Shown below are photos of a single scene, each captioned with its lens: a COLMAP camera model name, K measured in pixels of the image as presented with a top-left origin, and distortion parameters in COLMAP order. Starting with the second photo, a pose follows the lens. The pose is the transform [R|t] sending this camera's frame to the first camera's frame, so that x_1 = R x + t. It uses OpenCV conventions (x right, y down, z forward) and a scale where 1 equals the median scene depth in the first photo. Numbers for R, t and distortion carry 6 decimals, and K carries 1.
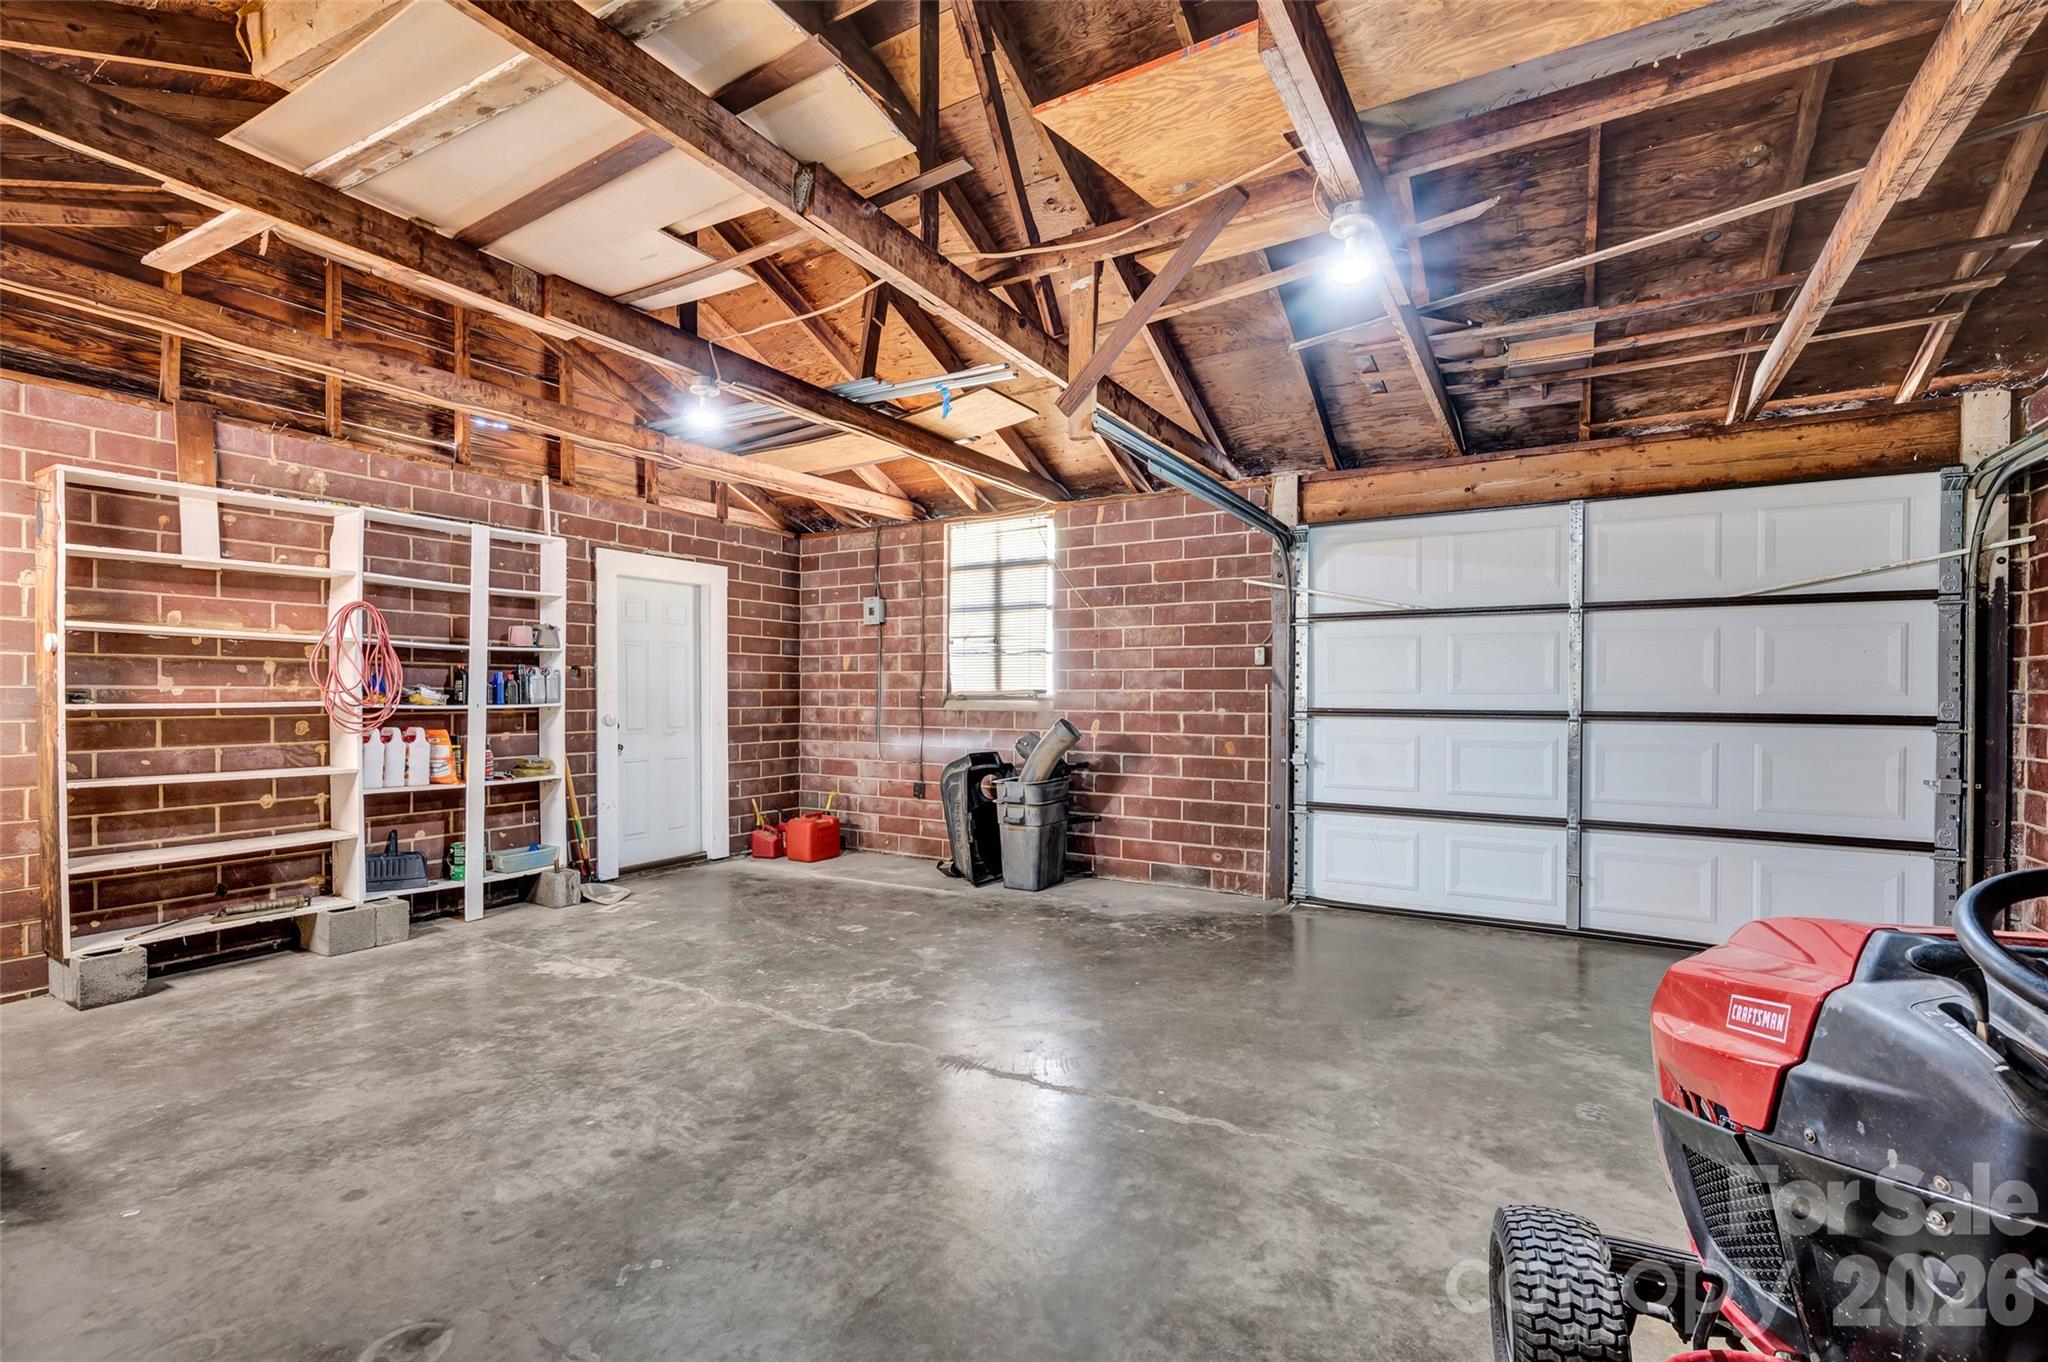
lens RADIAL K [[892.5, 0, 1025.8], [0, 892.5, 694.9], [0, 0, 1]] dist [0.000257, -0.000140]
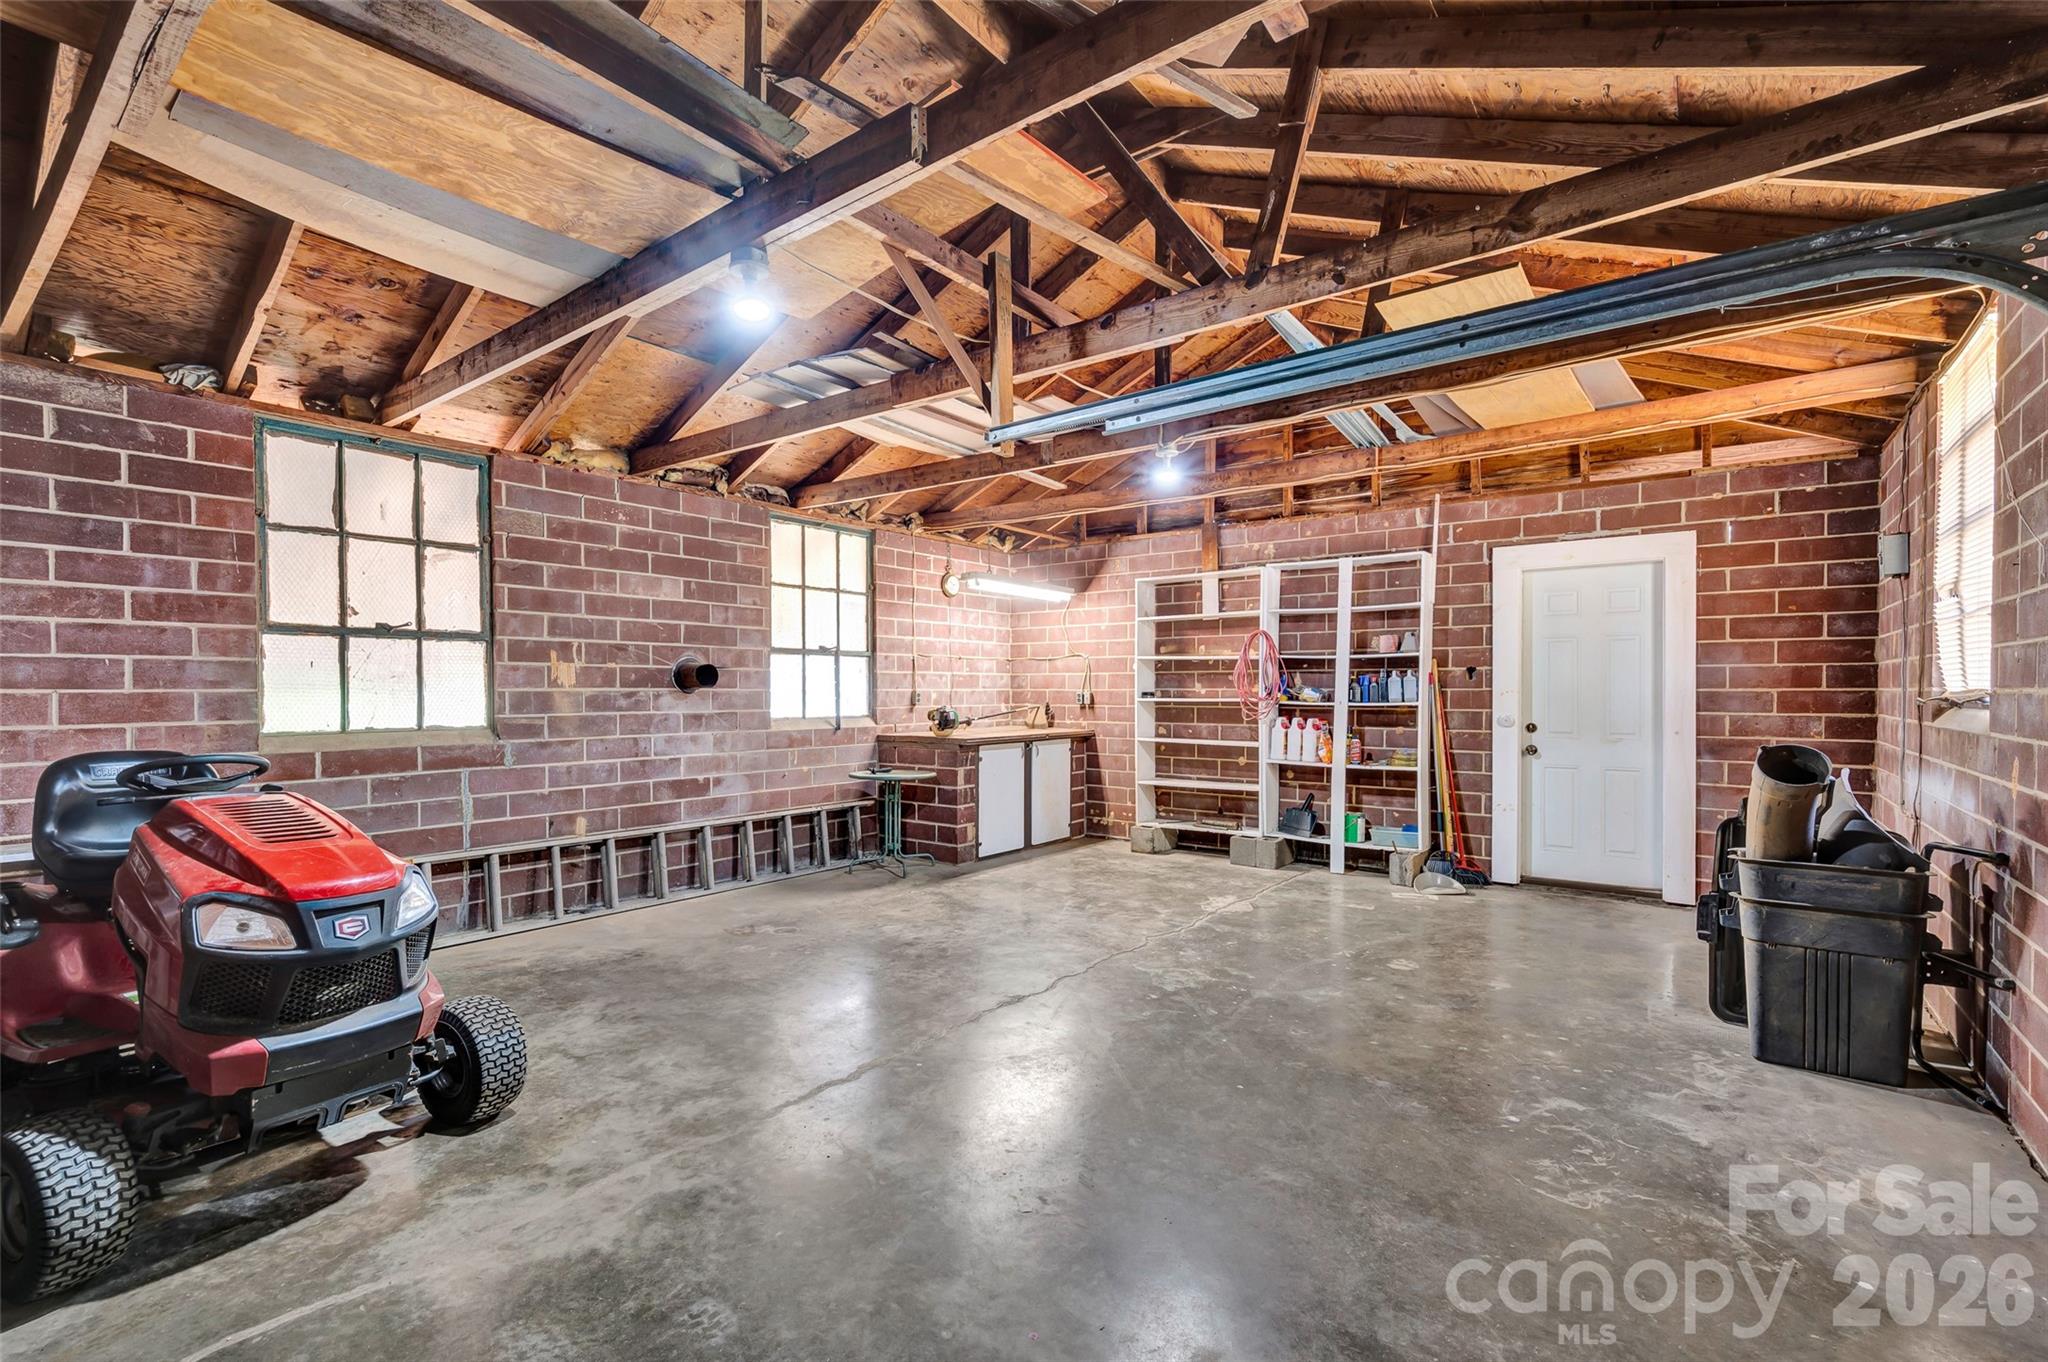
lens RADIAL K [[892.5, 0, 1025.7], [0, 892.5, 687.7], [0, 0, 1]] dist [0.000257, -0.000140]
pose [[-0.103590, -0.003600, -0.994614, 0.753913], [-0.002298, 0.999992, -0.003380, -0.004720], [0.994617, 0.001936, -0.103597, 0.768967]]
